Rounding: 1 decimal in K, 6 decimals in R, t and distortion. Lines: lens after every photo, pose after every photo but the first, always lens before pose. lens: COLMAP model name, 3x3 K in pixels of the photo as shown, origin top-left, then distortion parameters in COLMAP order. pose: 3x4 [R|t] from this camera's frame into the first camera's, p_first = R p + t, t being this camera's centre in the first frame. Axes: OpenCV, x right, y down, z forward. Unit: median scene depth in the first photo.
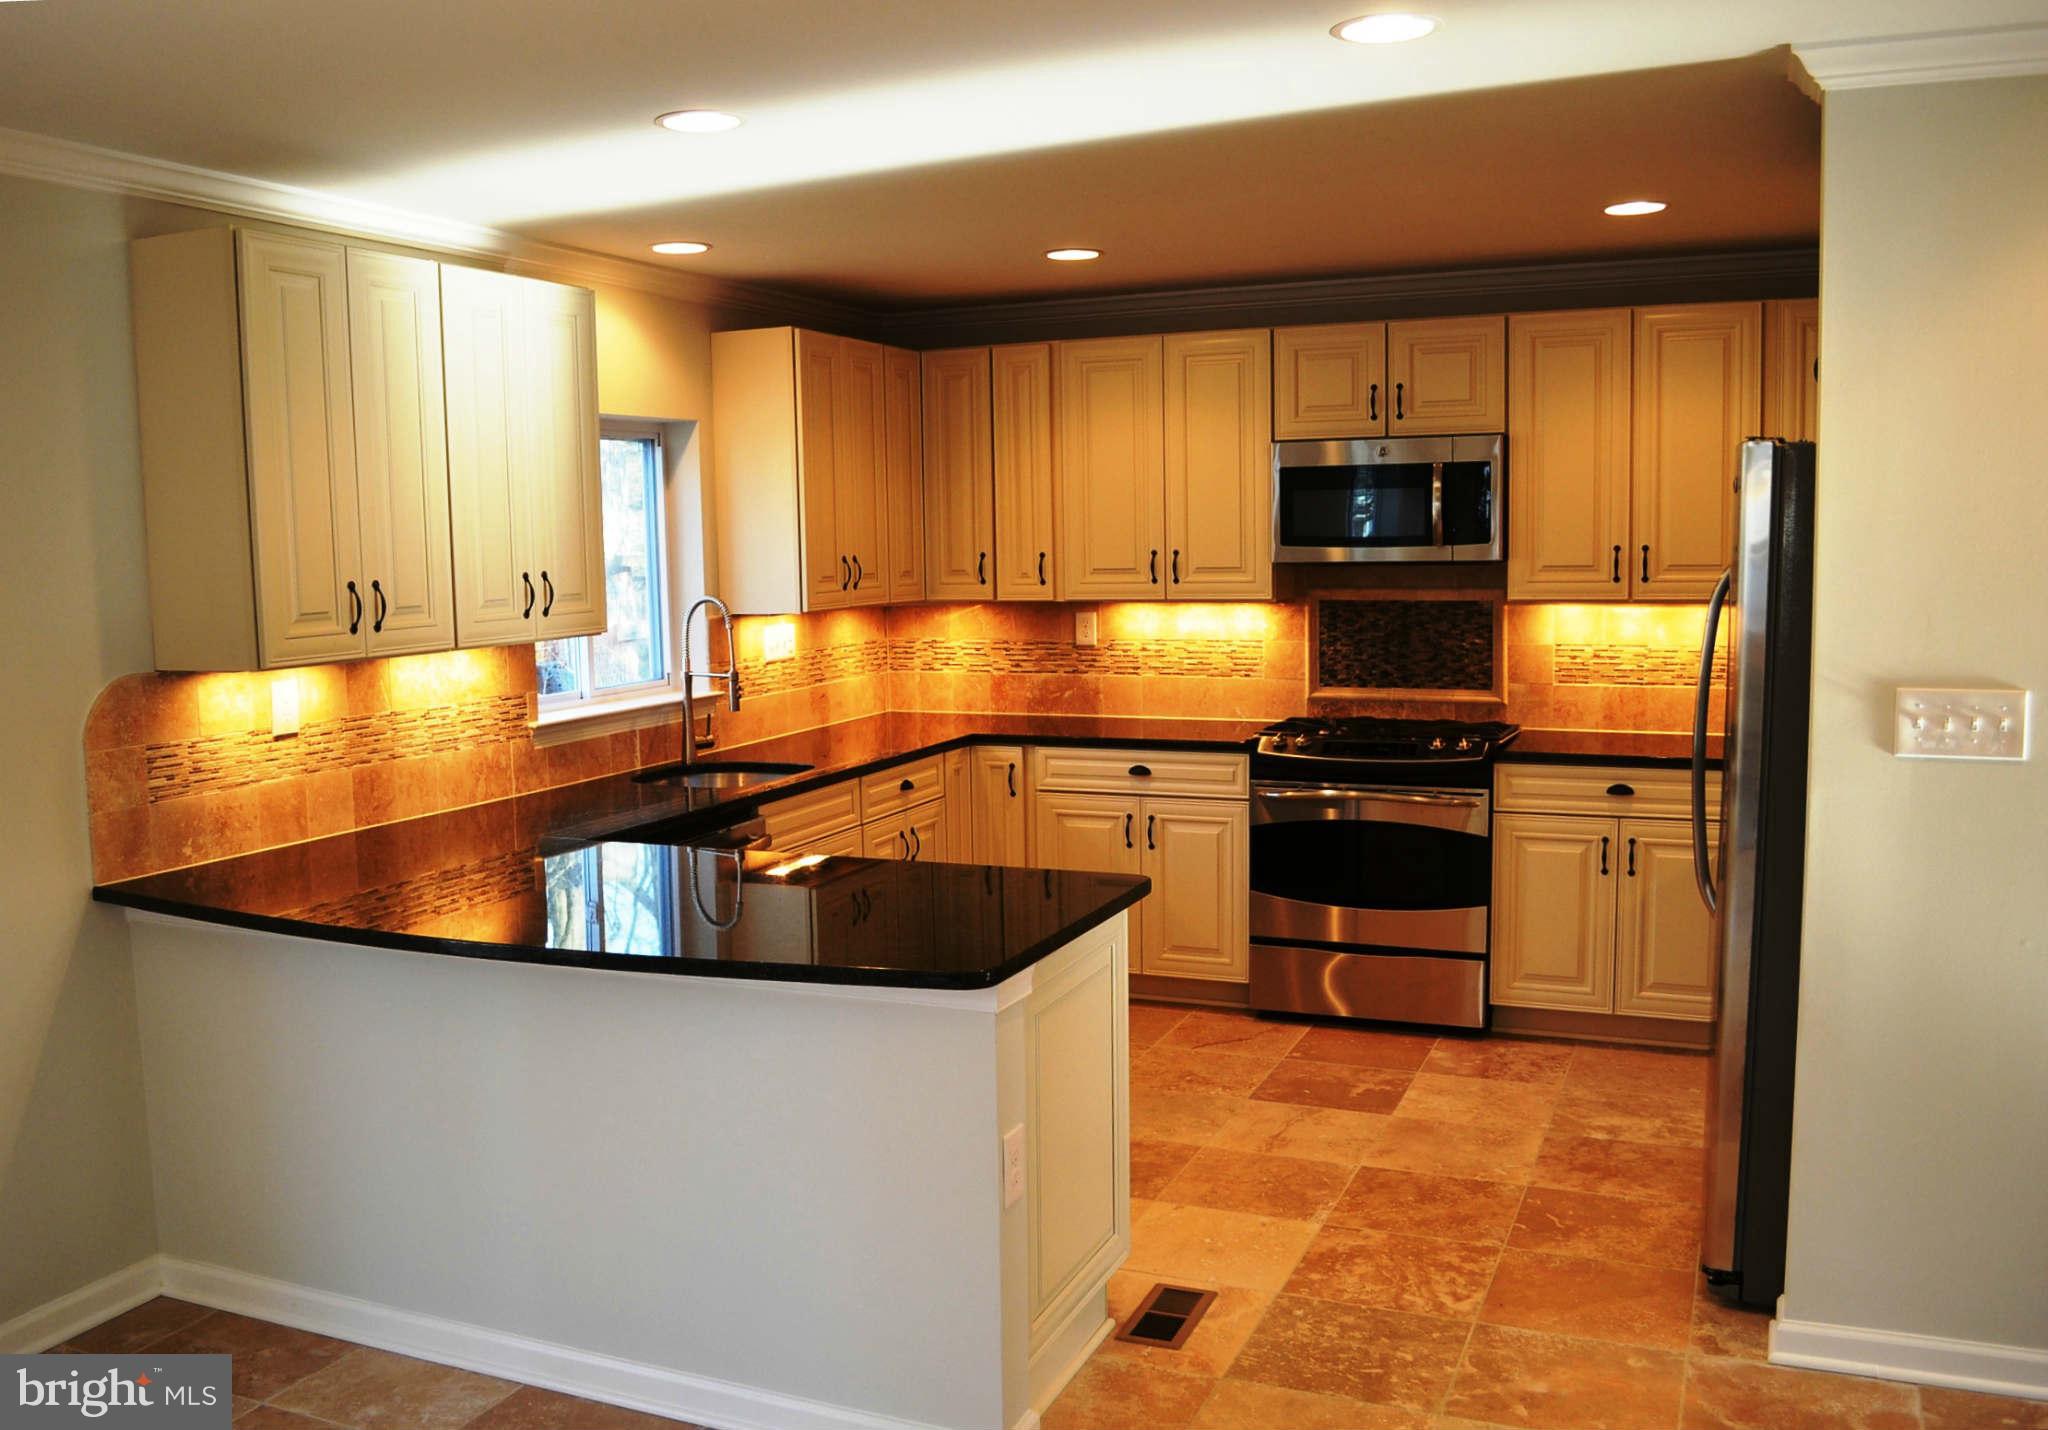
lens RADIAL K [[1808.9, 0, 1024.0], [0, 1808.9, 715.0], [0, 0, 1]] dist [-0.043243, -0.001796]
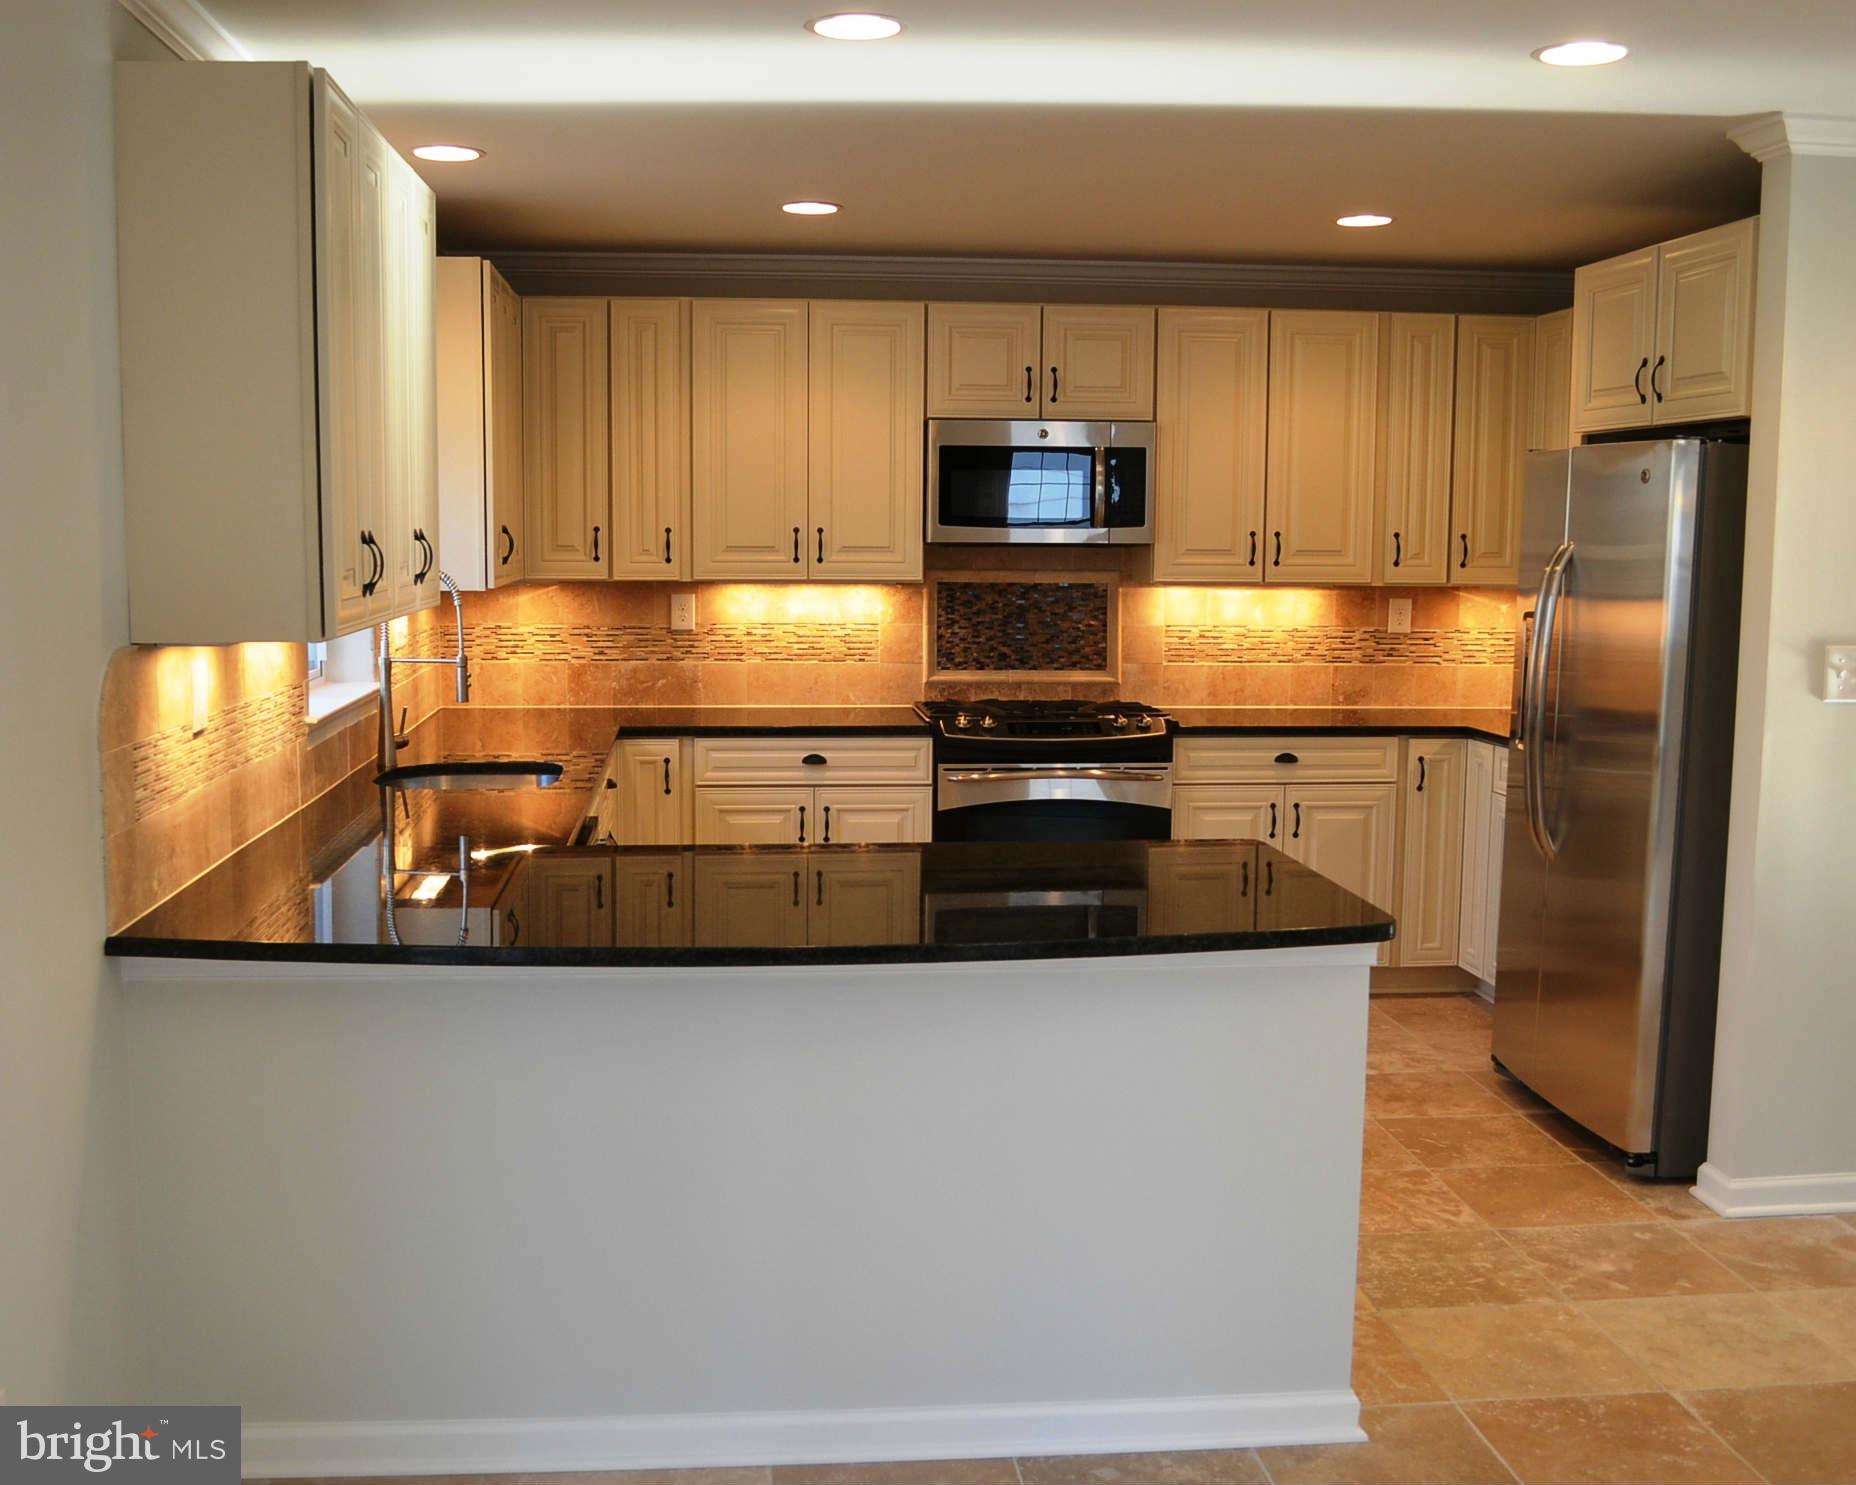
lens RADIAL K [[1940.0, 0, 928.0], [0, 1940.0, 742.5], [0, 0, 1]] dist [-0.012008, -0.164111]
pose [[0.874186, -0.030947, 0.484604, -0.370479], [0.026891, 0.999521, 0.015322, 0.007724], [-0.484846, -0.000363, 0.874600, 0.080881]]
